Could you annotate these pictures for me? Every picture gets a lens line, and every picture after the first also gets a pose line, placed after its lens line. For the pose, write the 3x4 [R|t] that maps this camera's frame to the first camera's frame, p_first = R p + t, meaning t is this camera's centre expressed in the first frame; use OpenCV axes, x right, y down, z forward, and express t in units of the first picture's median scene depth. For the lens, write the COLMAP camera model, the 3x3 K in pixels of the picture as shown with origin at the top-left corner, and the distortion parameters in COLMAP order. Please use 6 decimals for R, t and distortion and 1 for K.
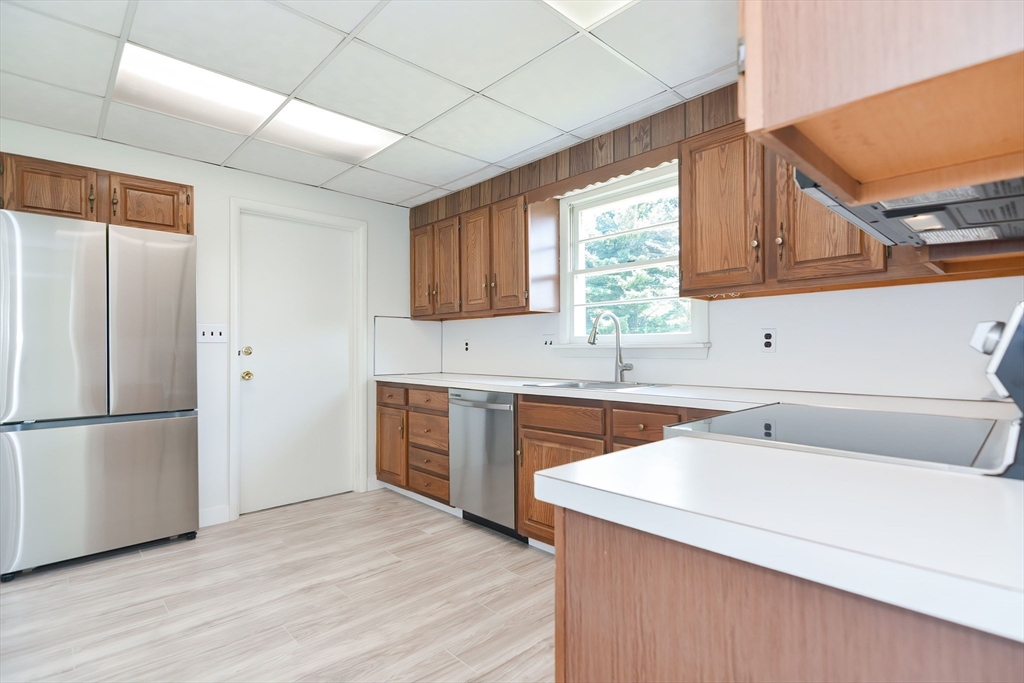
lens RADIAL K [[498.2, 0, 516.1], [0, 498.2, 342.6], [0, 0, 1]] dist [0.015690, -0.000191]
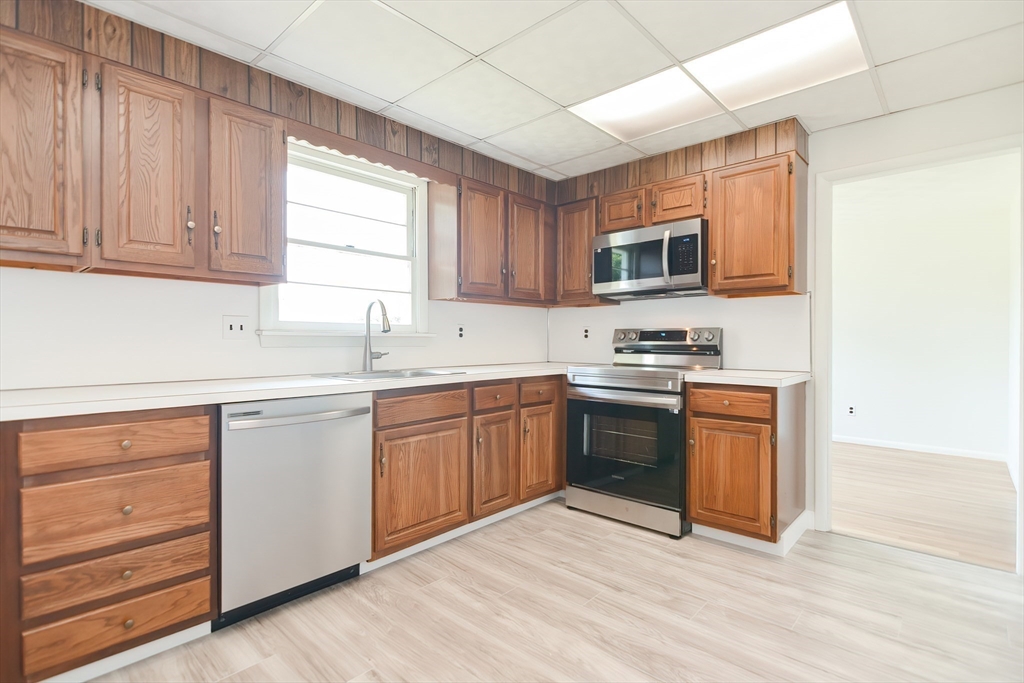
lens RADIAL K [[498.2, 0, 516.1], [0, 498.2, 342.6], [0, 0, 1]] dist [0.015690, -0.000191]
pose [[-0.071781, 0.002649, 0.997417, -0.848982], [-0.011869, 0.999923, -0.003510, 0.023820], [-0.997350, -0.012090, -0.071744, 0.845010]]
